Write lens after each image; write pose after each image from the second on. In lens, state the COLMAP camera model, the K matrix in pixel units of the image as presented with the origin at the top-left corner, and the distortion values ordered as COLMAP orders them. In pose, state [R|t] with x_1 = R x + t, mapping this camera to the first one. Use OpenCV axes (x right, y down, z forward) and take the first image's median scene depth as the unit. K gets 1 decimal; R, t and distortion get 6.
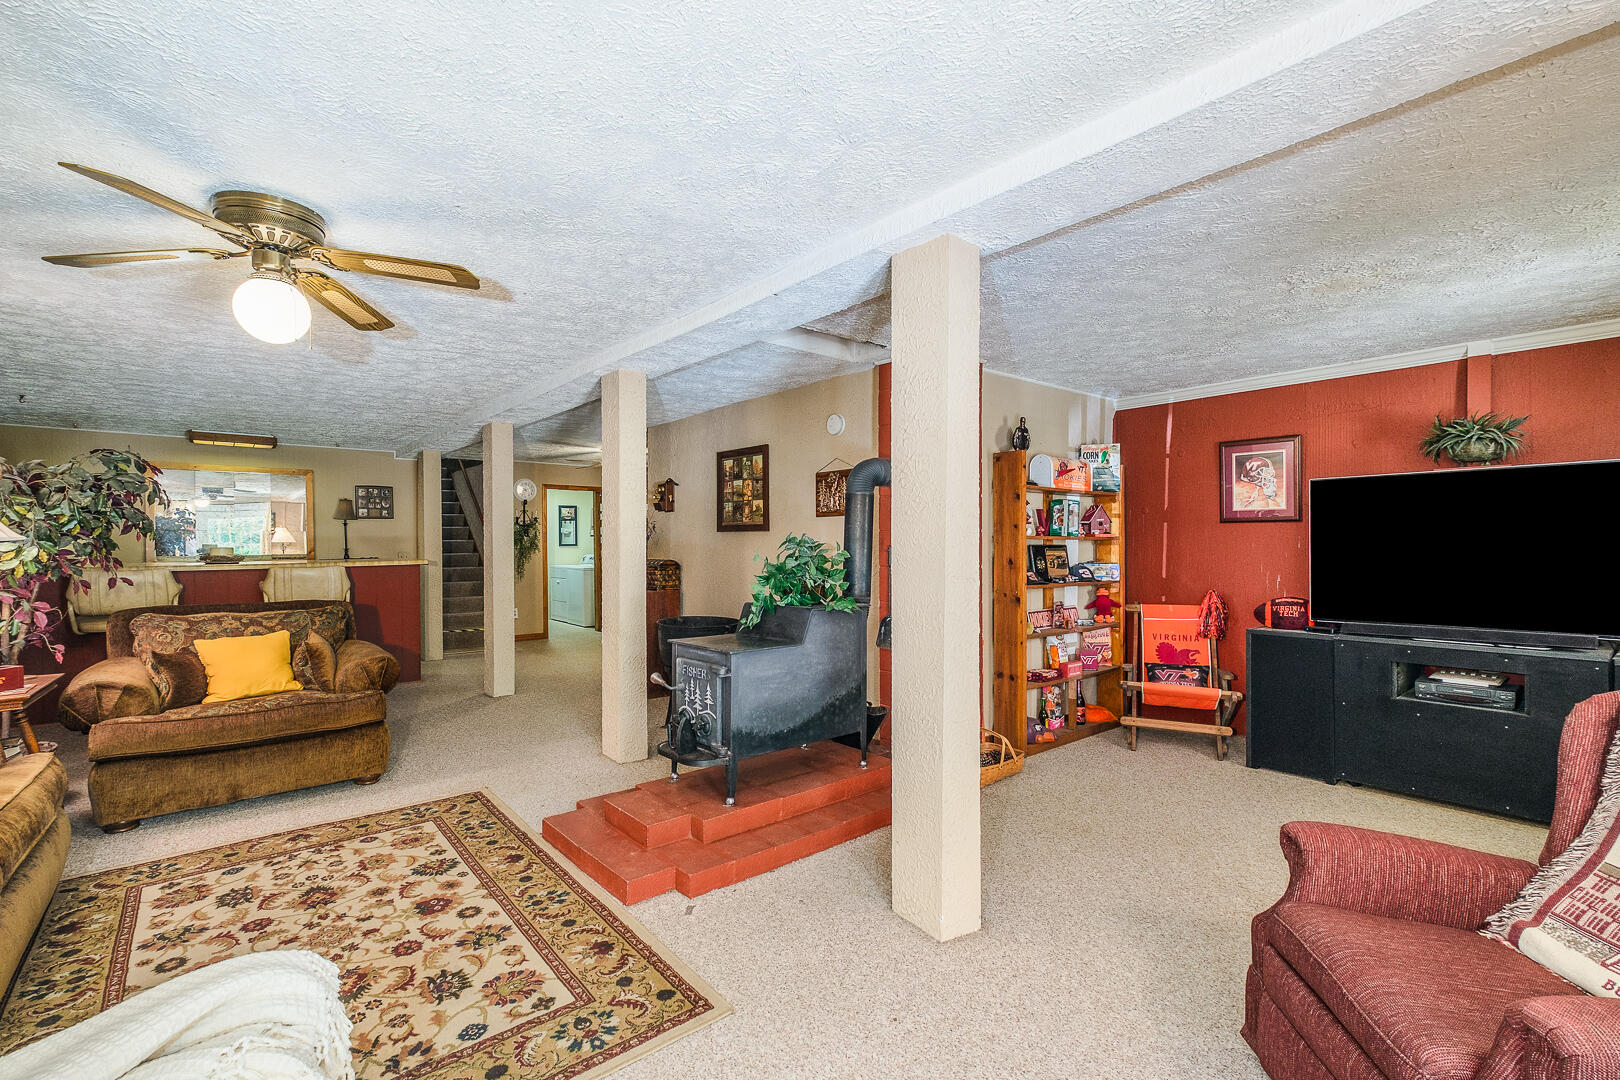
lens RADIAL K [[720.4, 0, 800.3], [0, 720.4, 547.4], [0, 0, 1]] dist [0.014236, 0.000088]
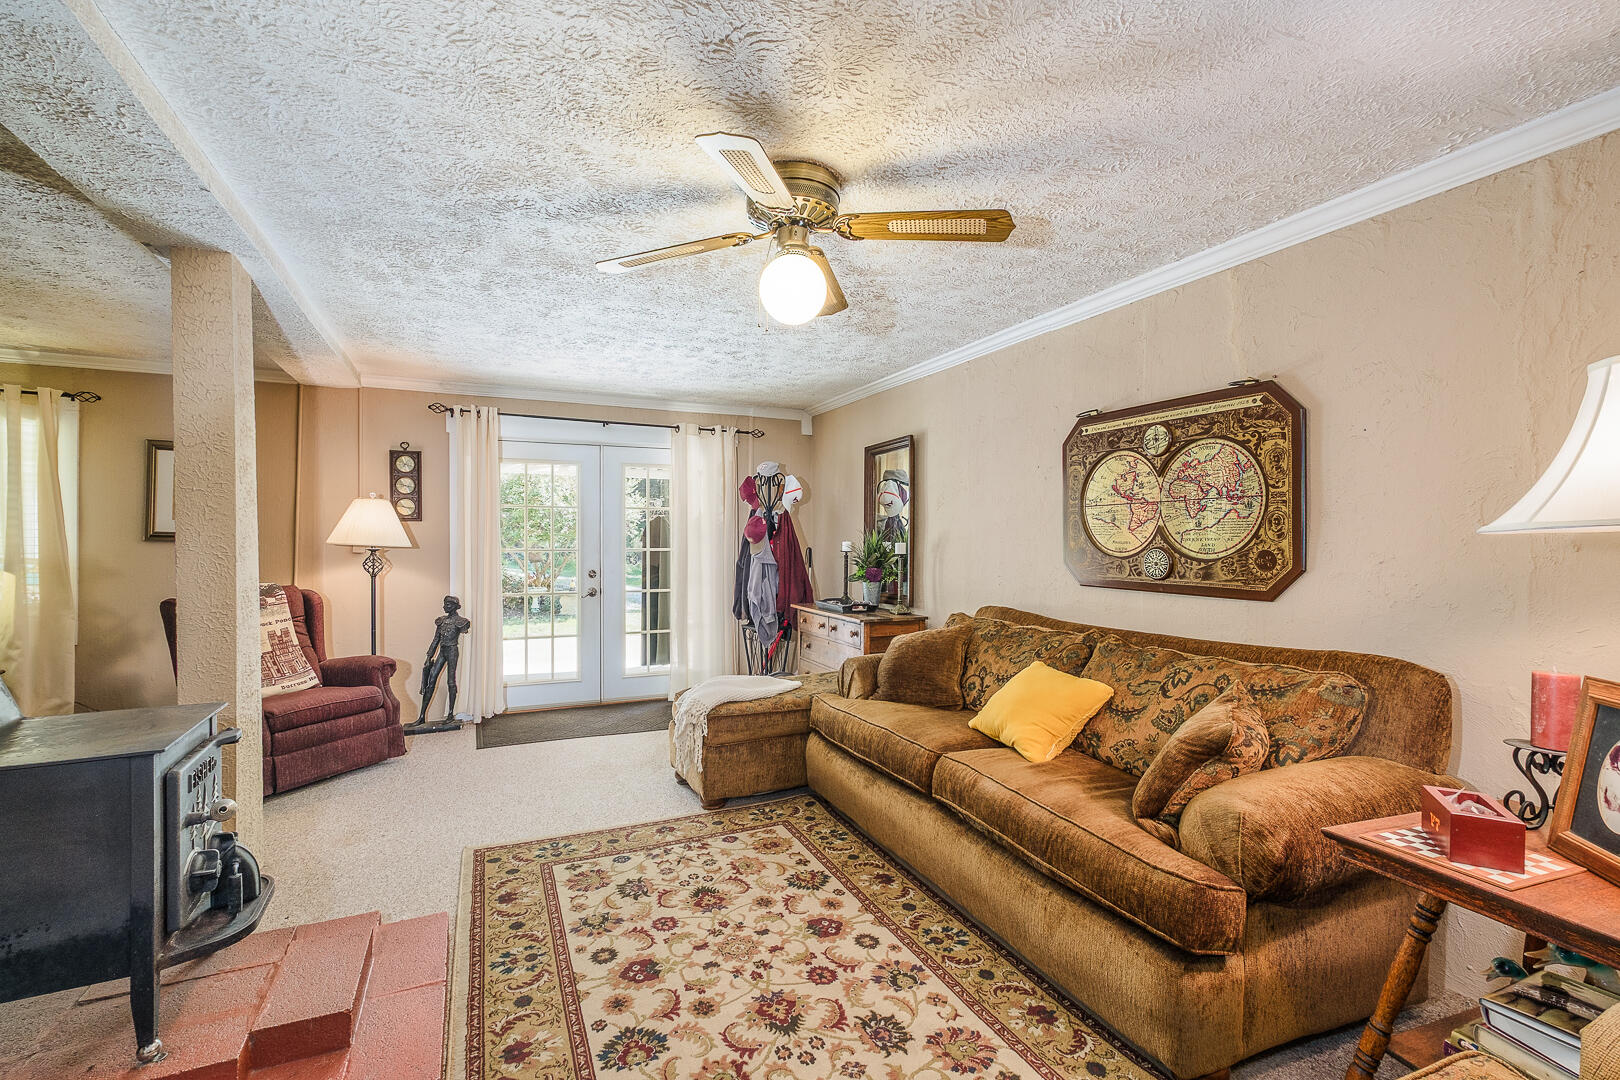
lens RADIAL K [[720.4, 0, 800.3], [0, 720.4, 547.4], [0, 0, 1]] dist [0.014236, 0.000088]
pose [[-0.961706, -0.007929, 0.273968, -0.932948], [-0.002915, 0.999821, 0.018705, -0.010403], [-0.274067, 0.017190, -0.961557, 1.792458]]
